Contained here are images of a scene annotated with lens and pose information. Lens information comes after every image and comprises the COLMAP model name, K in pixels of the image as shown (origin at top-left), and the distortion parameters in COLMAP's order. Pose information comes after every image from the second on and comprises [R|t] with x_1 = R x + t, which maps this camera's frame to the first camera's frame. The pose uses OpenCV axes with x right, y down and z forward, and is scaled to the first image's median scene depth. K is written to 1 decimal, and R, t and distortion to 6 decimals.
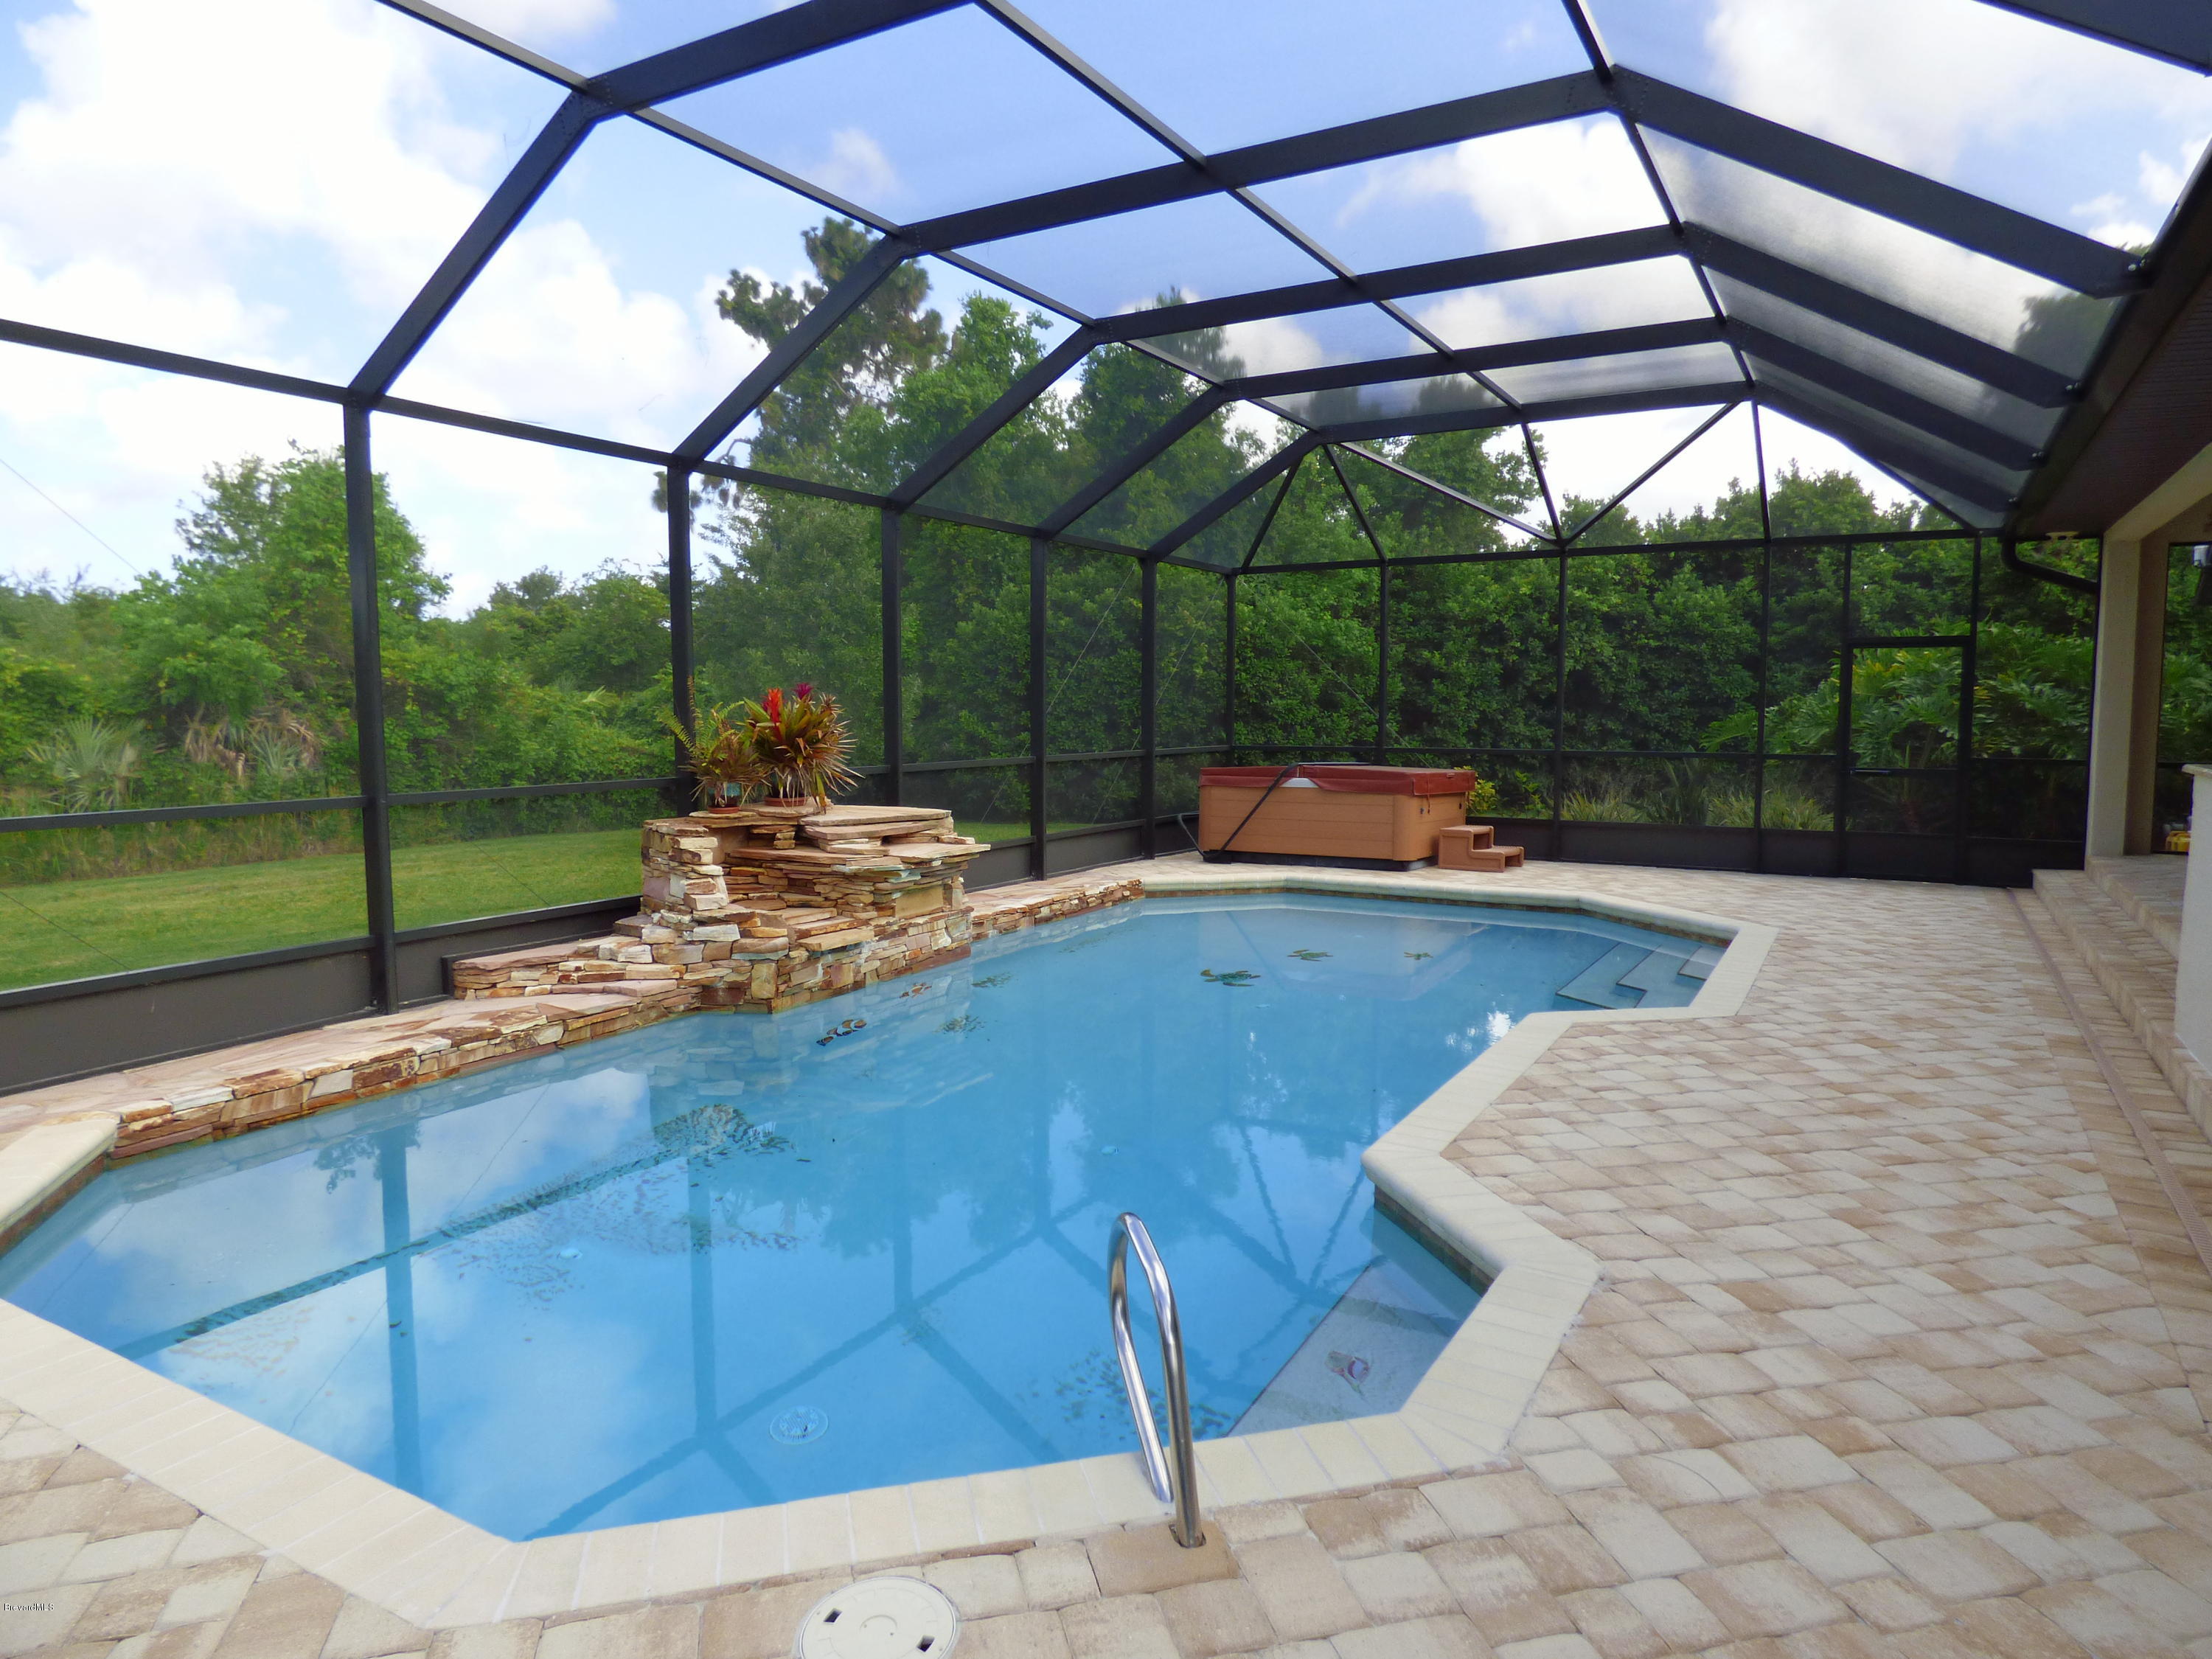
lens RADIAL K [[1351.9, 0, 1121.2], [0, 1351.9, 824.3], [0, 0, 1]] dist [-0.018371, 0.001541]
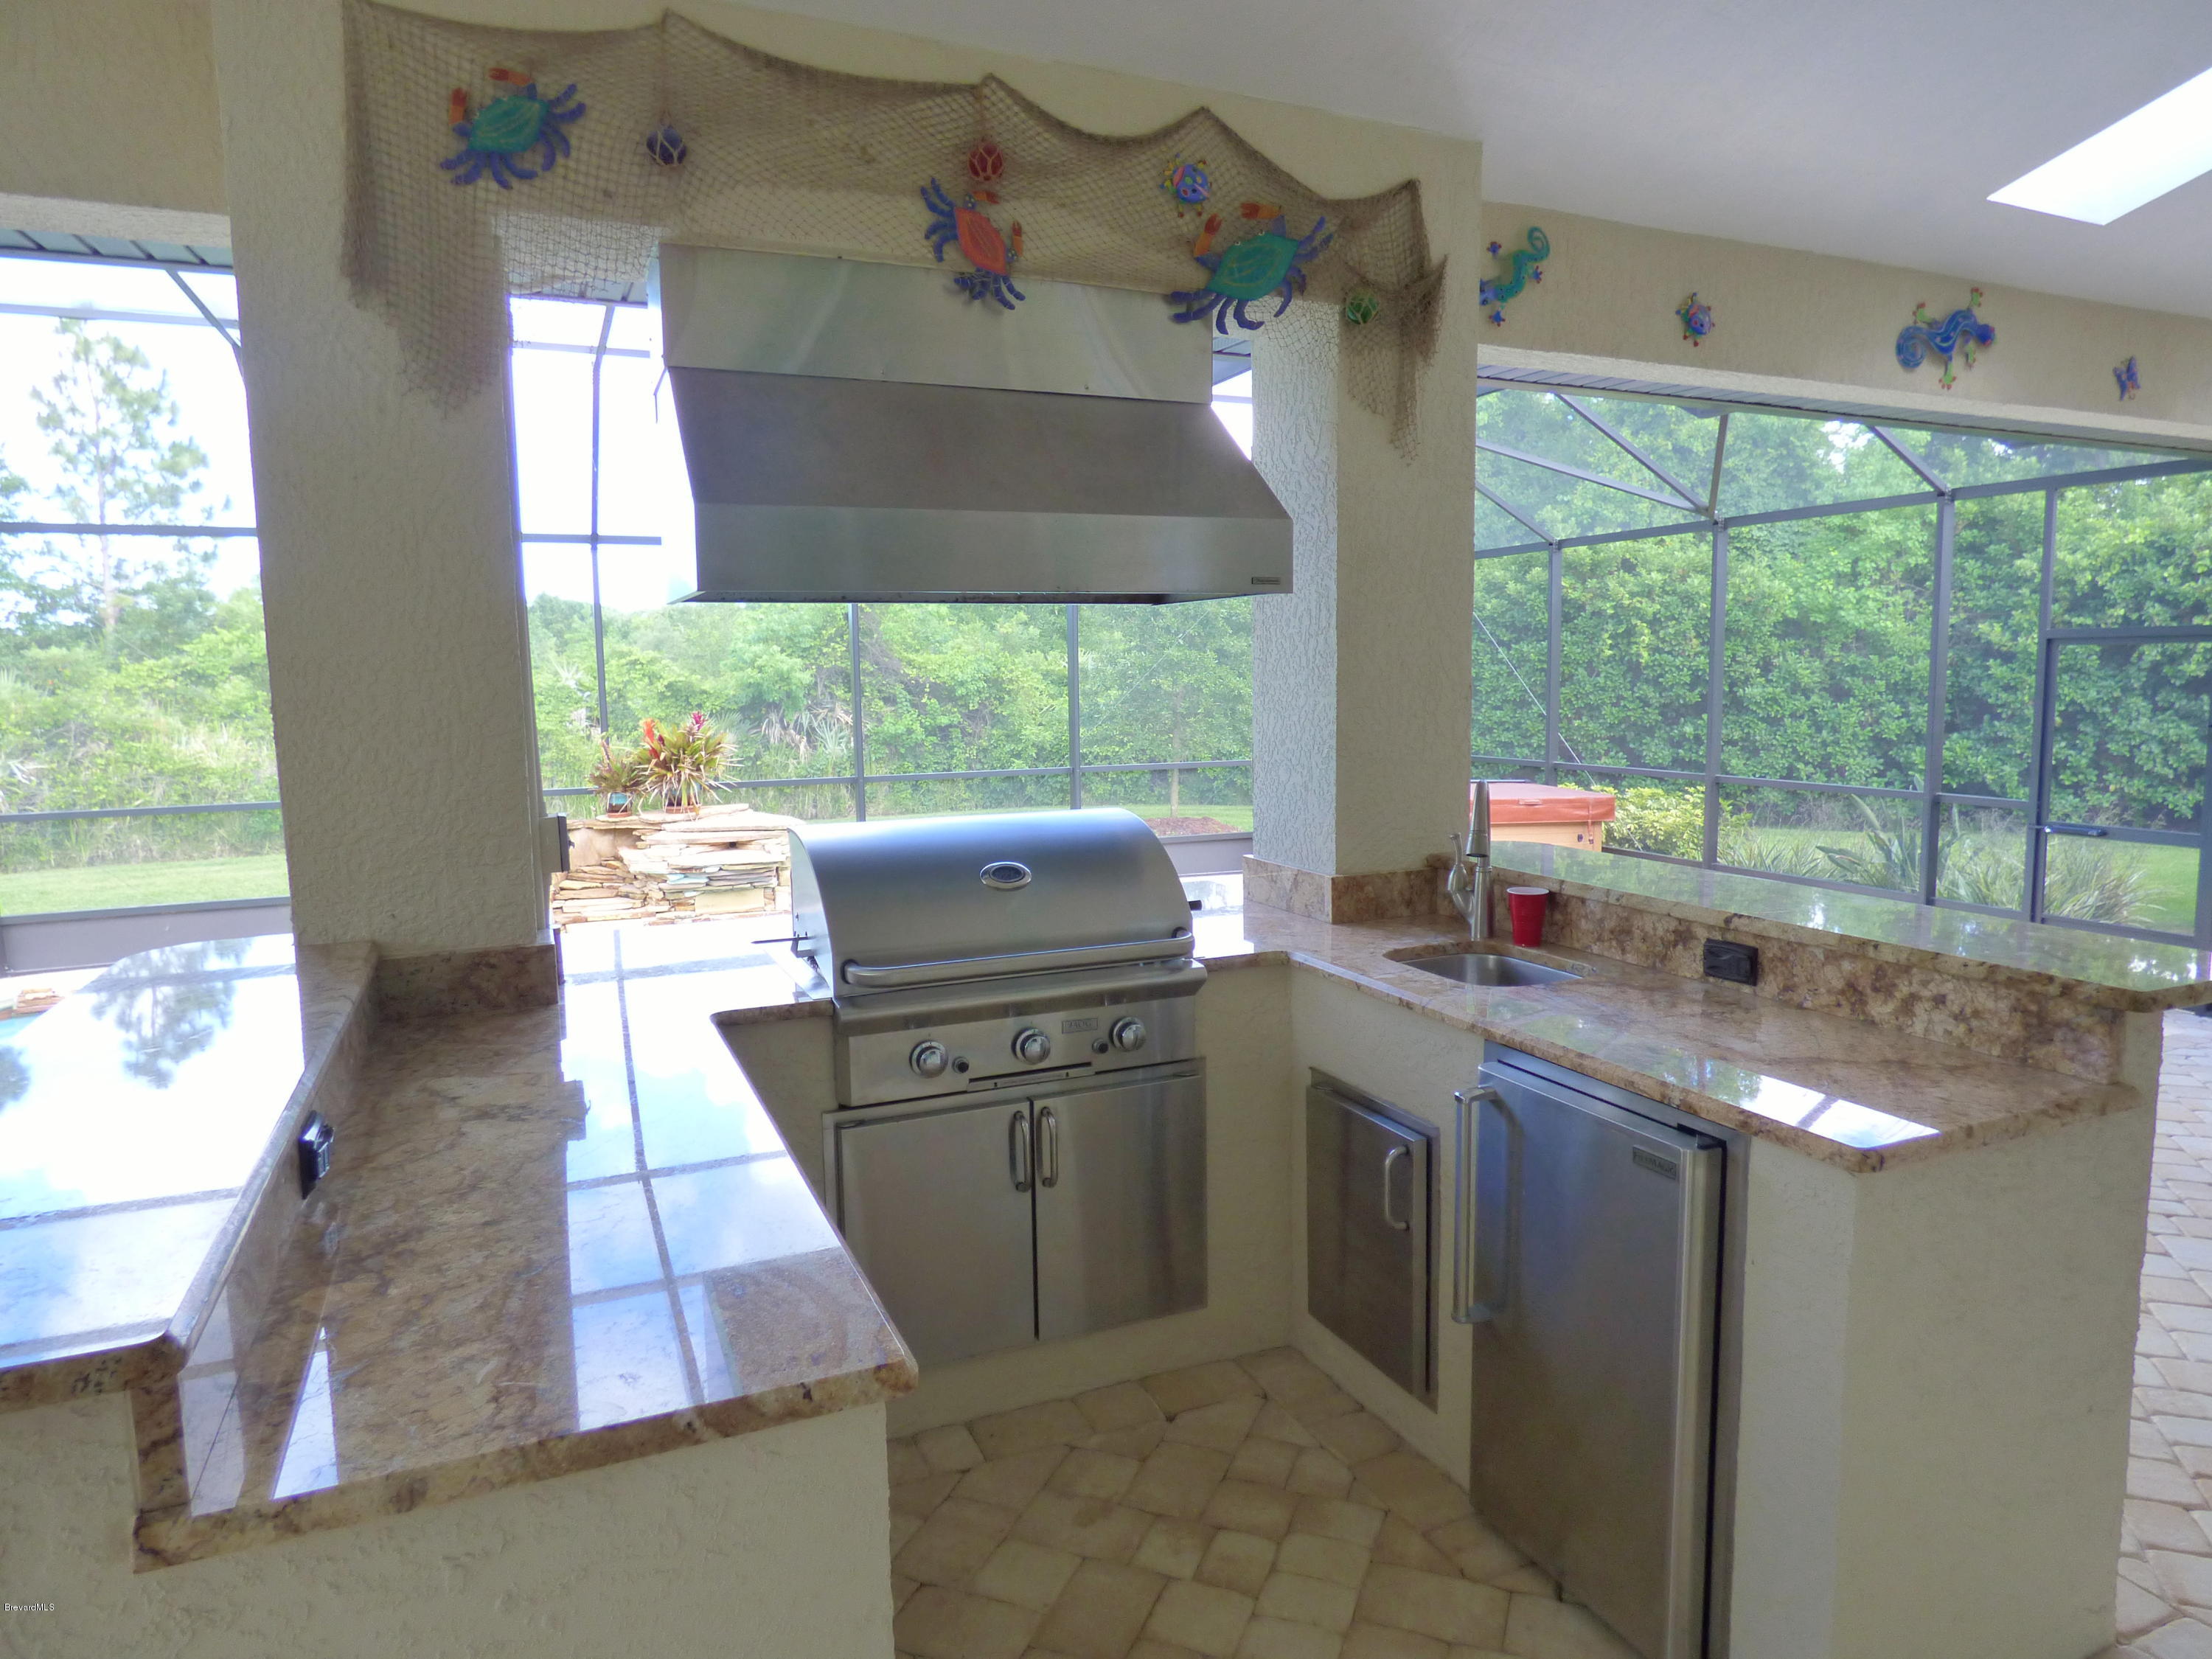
lens RADIAL K [[1347.8, 0, 1073.2], [0, 1347.8, 829.5], [0, 0, 1]] dist [-0.048756, -0.000807]
pose [[0.790635, 0.058533, -0.609484, 0.886176], [-0.039442, 0.998221, 0.044702, -0.076478], [0.611016, -0.011304, 0.791537, 0.287832]]
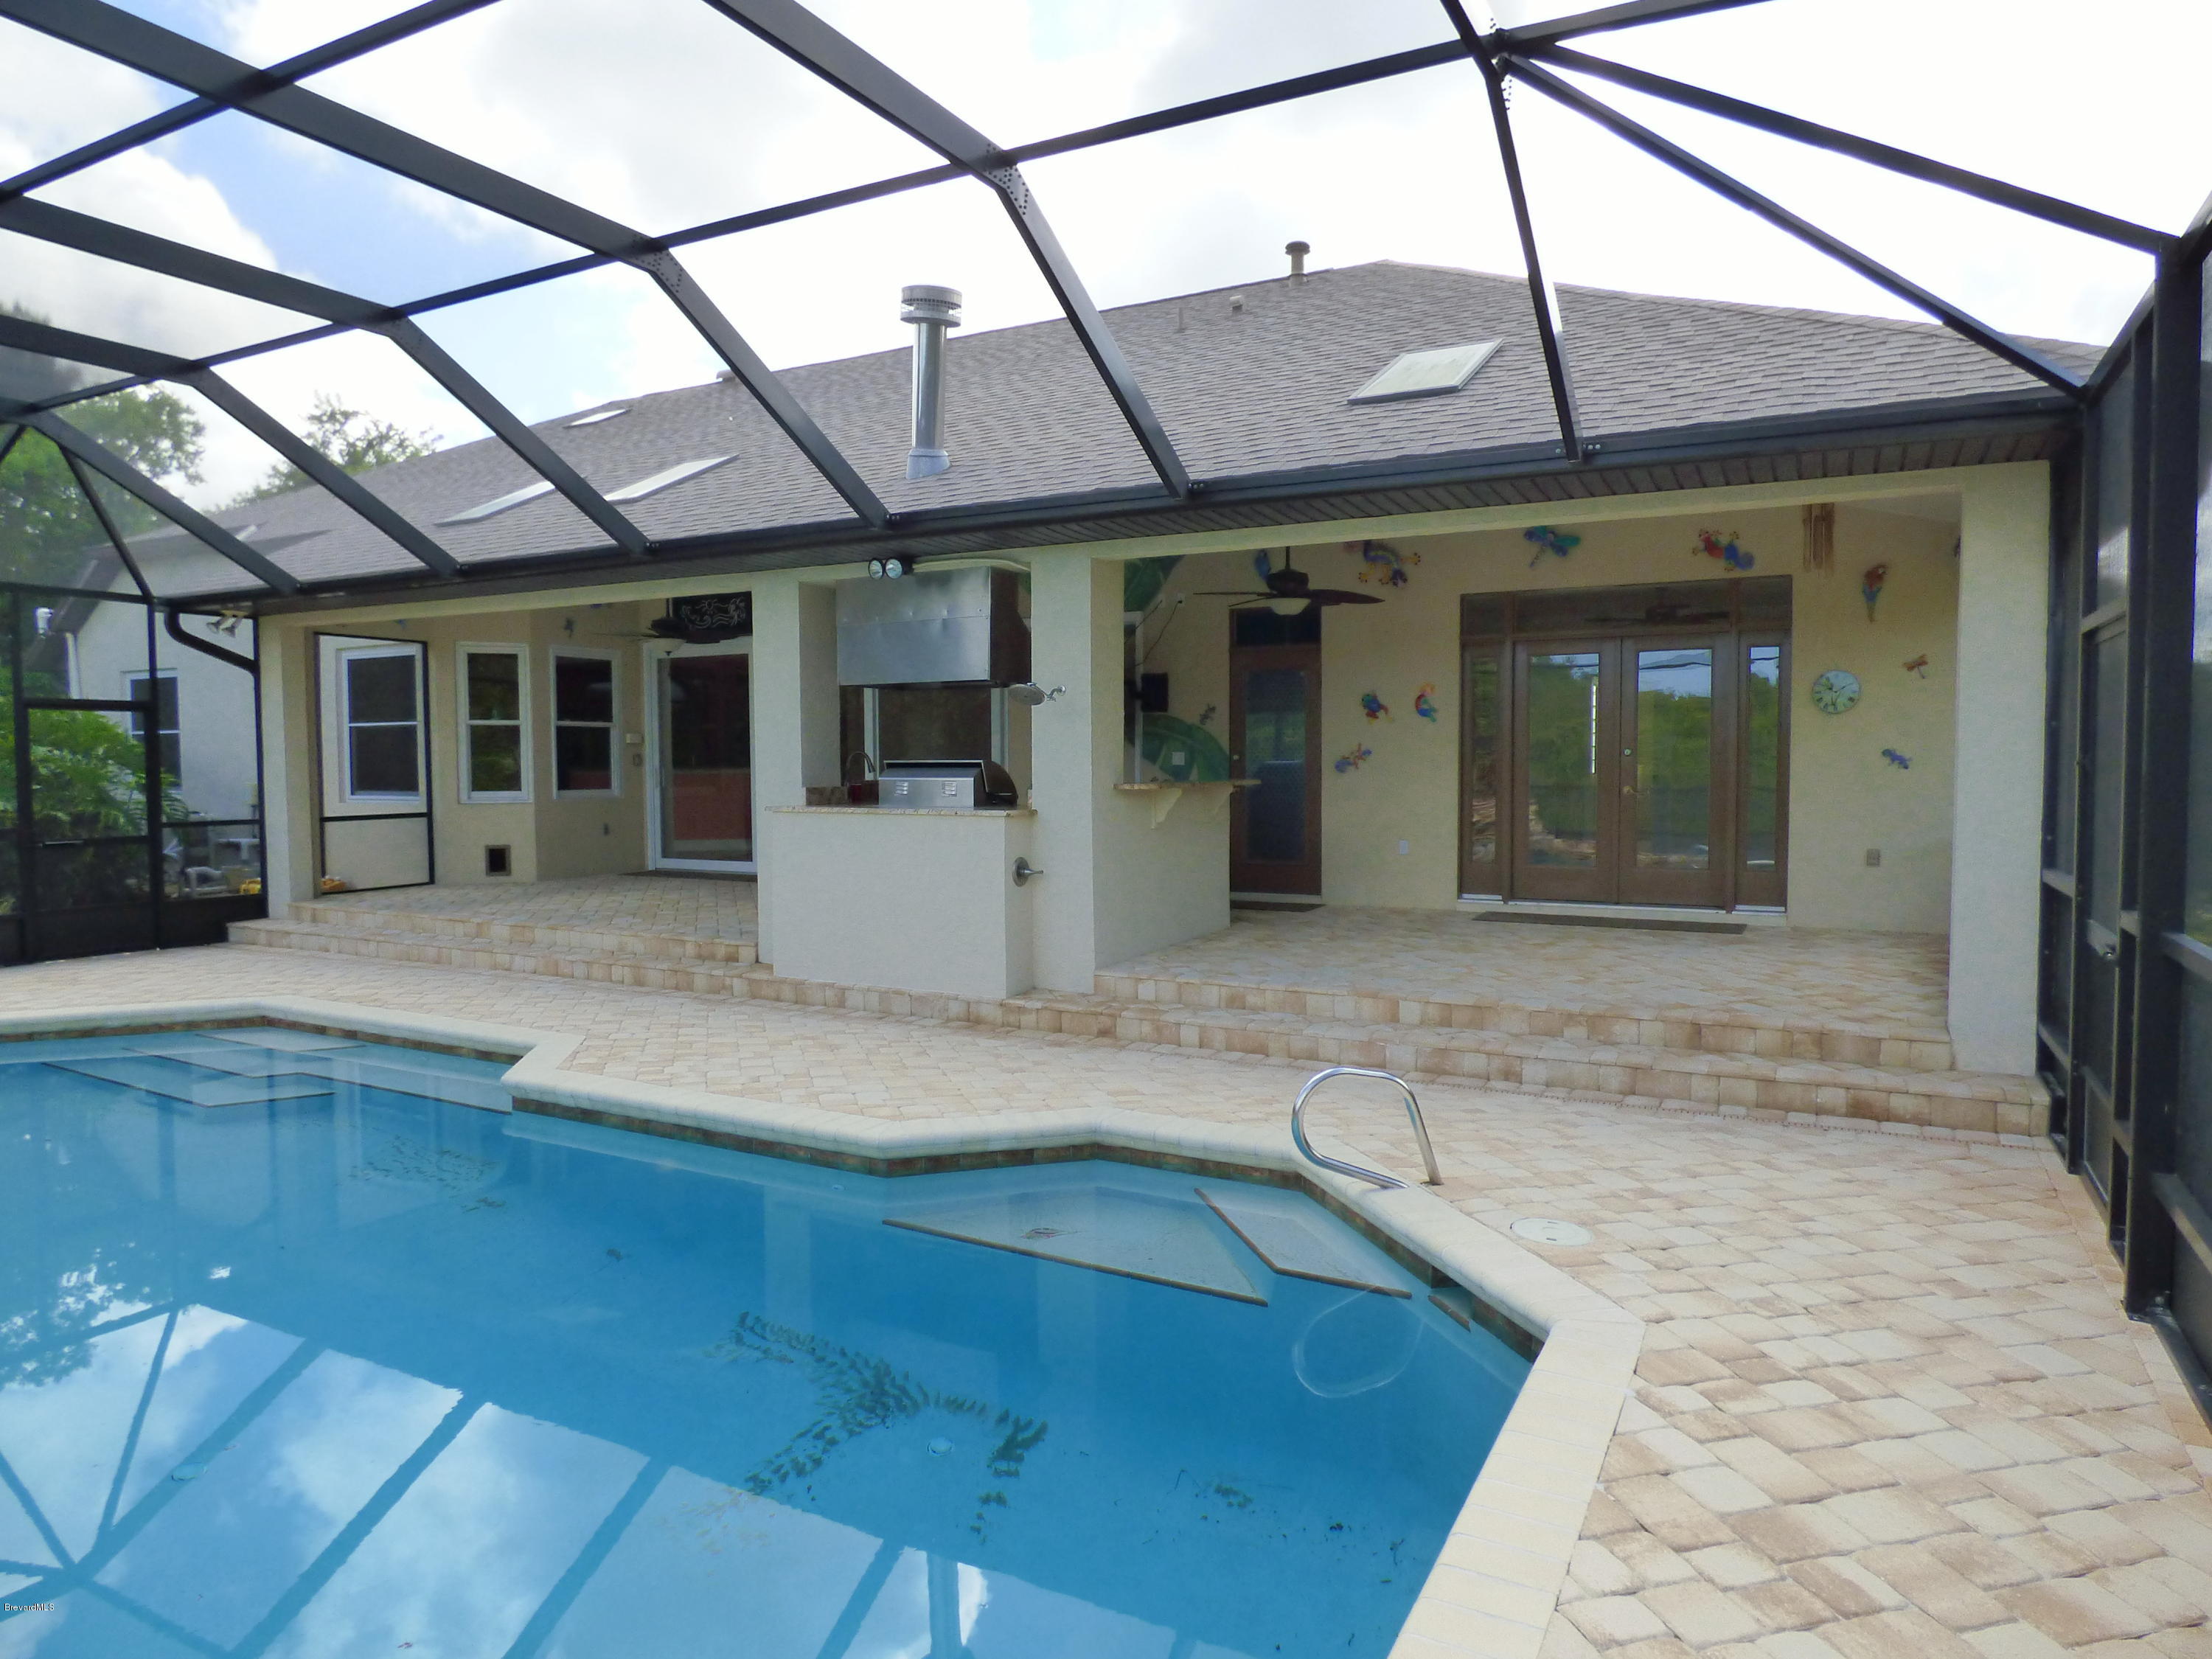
lens RADIAL K [[1351.9, 0, 1121.2], [0, 1351.9, 824.3], [0, 0, 1]] dist [-0.018371, 0.001541]
pose [[-0.028723, -0.045062, 0.998571, -0.616057], [0.091681, 0.994654, 0.047522, -0.046337], [-0.995374, 0.092915, -0.024438, 0.467987]]
